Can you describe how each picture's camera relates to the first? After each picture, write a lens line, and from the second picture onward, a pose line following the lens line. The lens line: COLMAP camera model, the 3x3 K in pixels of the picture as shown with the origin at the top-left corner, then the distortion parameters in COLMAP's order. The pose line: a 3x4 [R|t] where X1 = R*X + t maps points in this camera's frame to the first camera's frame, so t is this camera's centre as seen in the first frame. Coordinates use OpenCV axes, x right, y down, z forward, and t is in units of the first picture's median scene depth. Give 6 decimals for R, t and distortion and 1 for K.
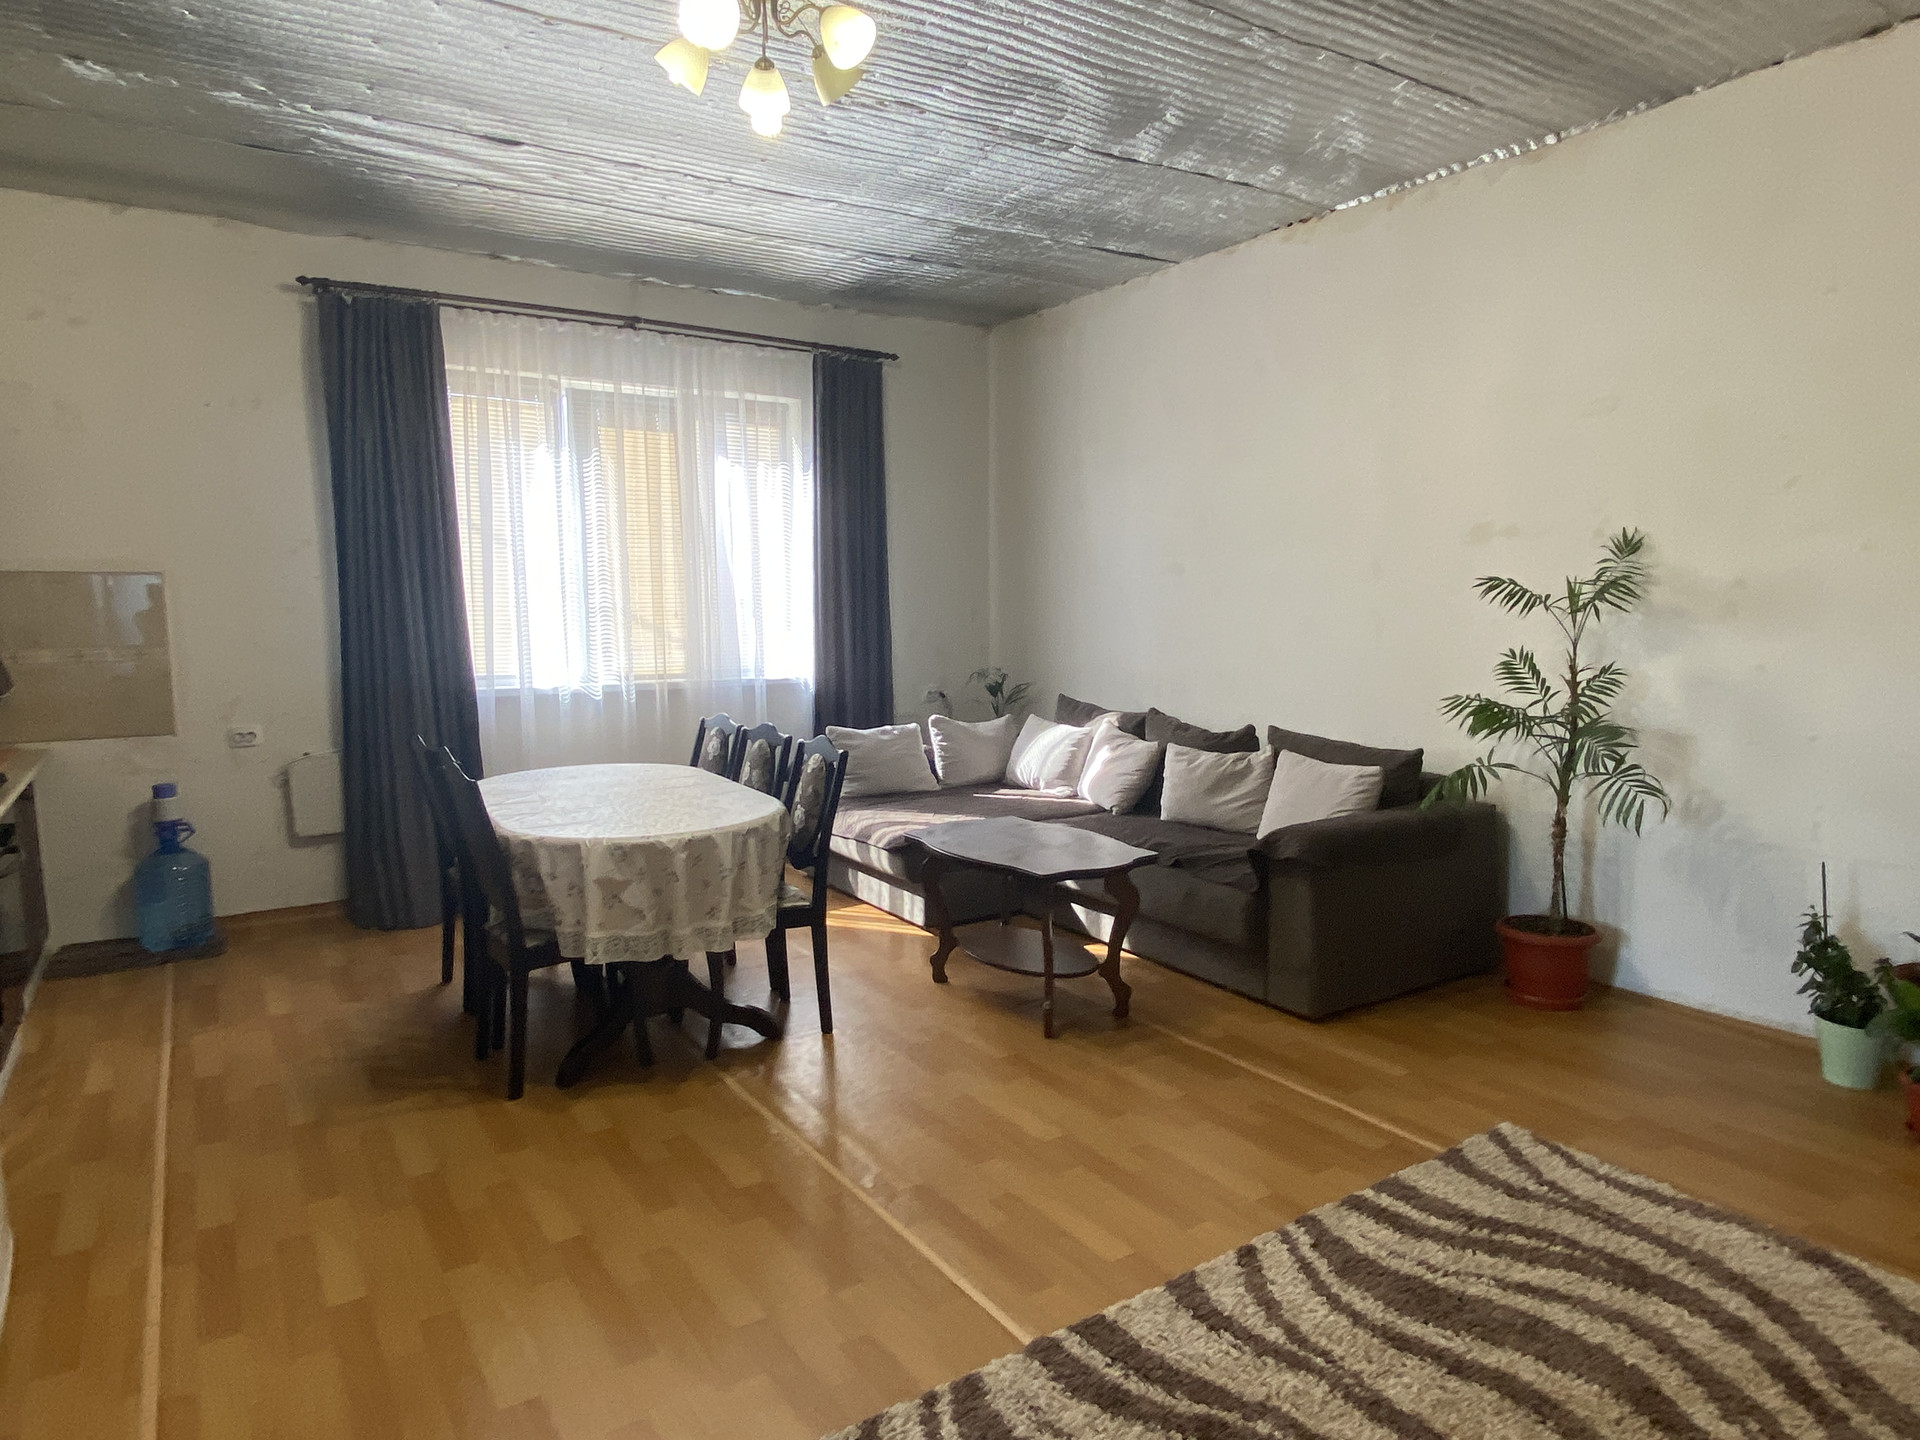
lens RADIAL K [[1150.2, 0, 951.4], [0, 1150.2, 717.9], [0, 0, 1]] dist [0.045569, -0.001002]
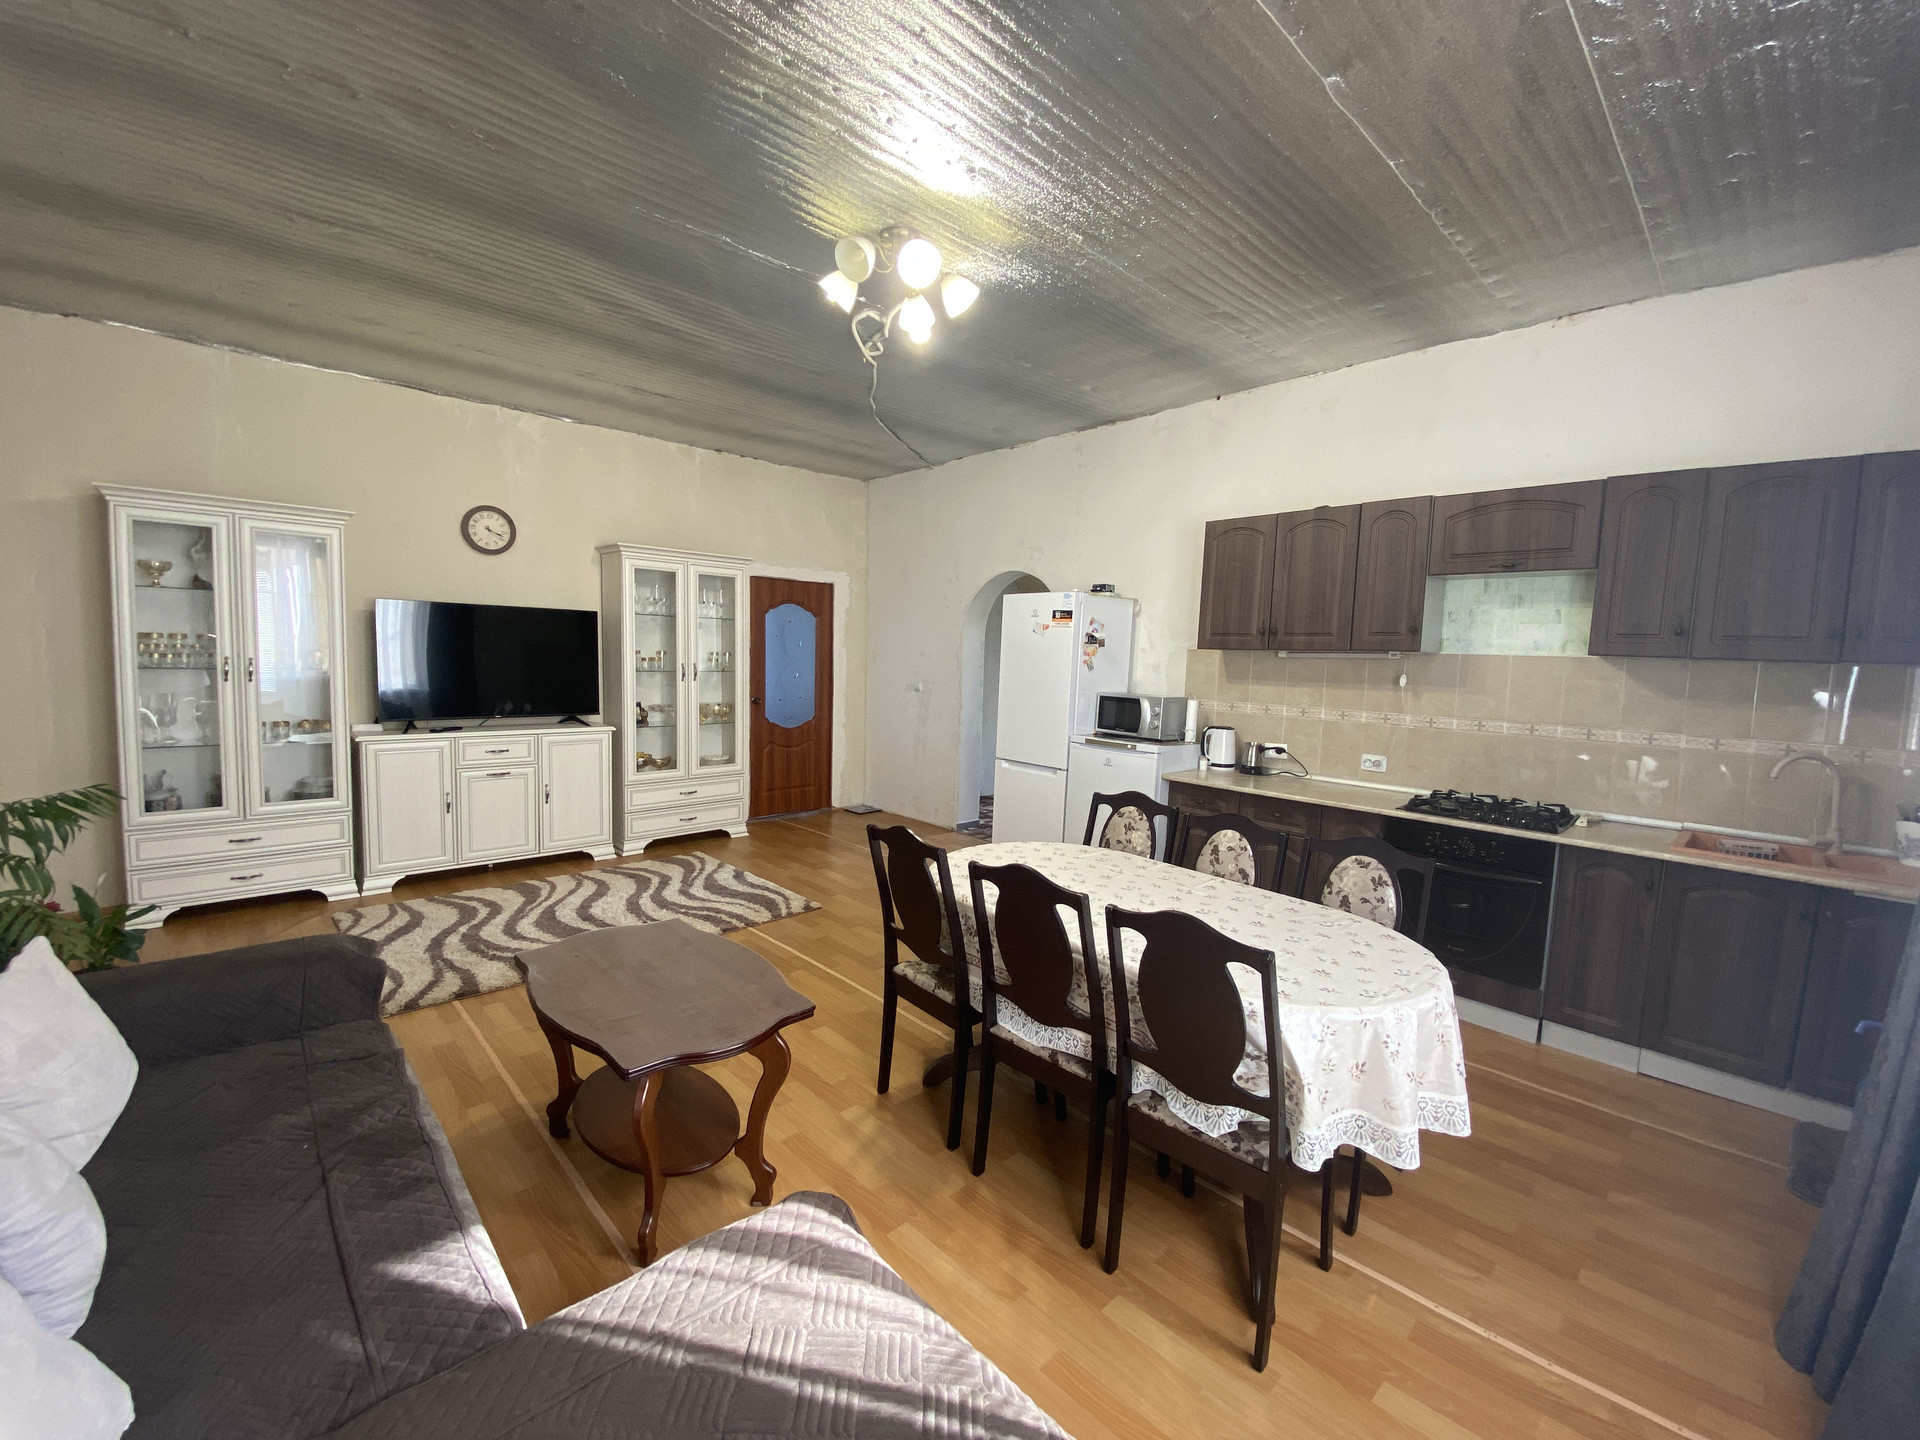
lens RADIAL K [[780.7, 0, 962.4], [0, 780.7, 727.6], [0, 0, 1]] dist [0.003234, -0.003821]
pose [[-0.981401, 0.000420, -0.191968, -0.031038], [-0.039681, 0.977957, 0.205002, -0.145035], [0.187823, 0.208807, -0.959751, 1.237953]]
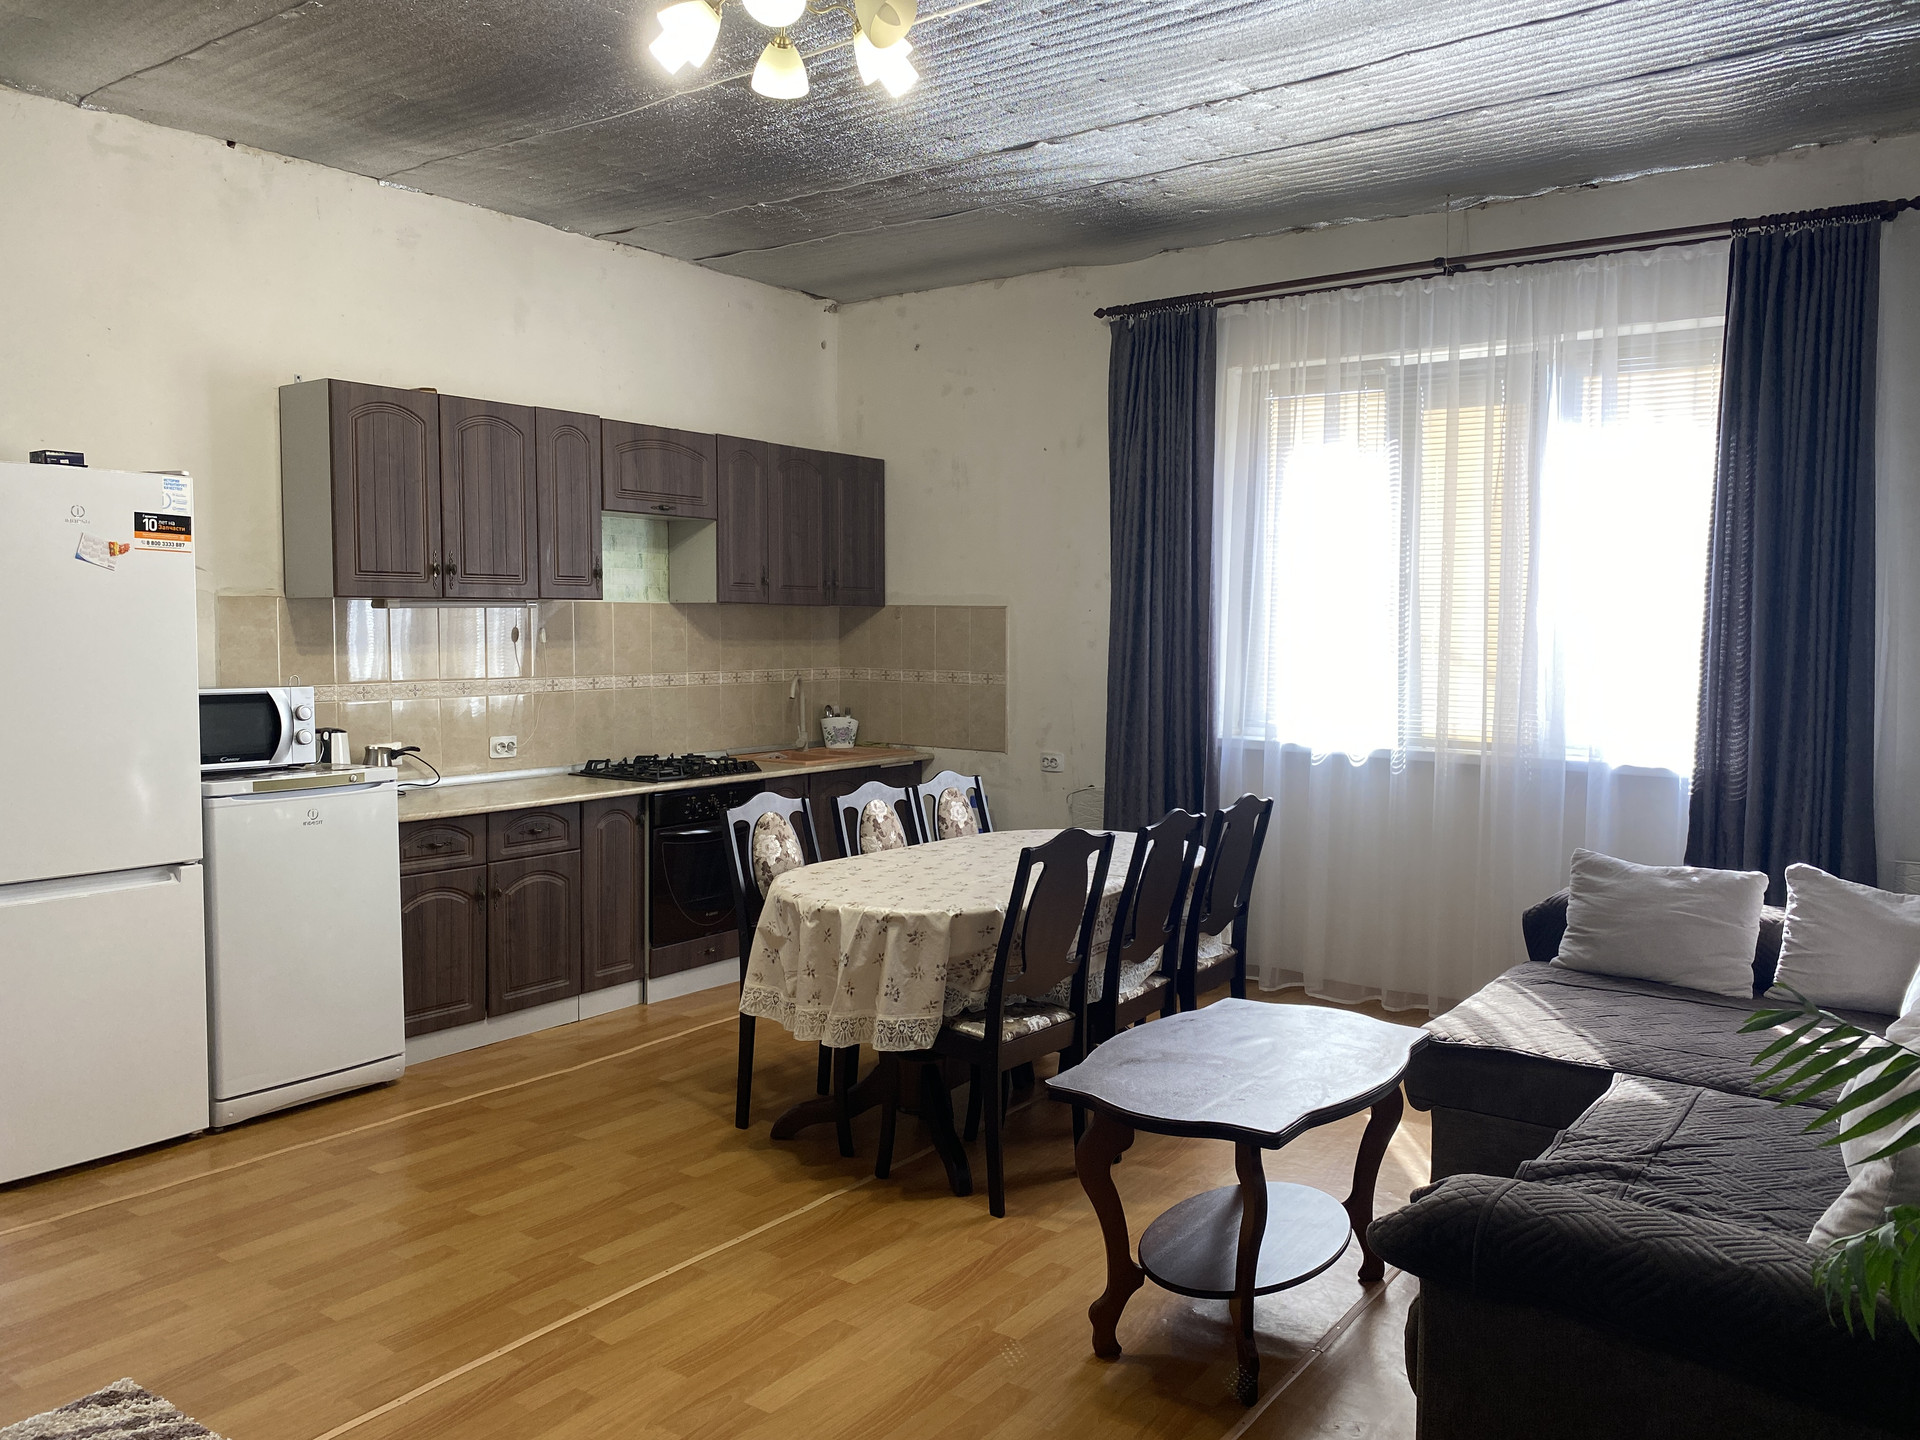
lens RADIAL K [[1459.7, 0, 953.9], [0, 1459.7, 704.5], [0, 0, 1]] dist [0.005076, 0.005956]
pose [[0.374884, 0.066025, -0.924718, 0.569253], [-0.108625, 0.993718, 0.026915, -0.062056], [0.920686, 0.090357, 0.379701, 0.443531]]
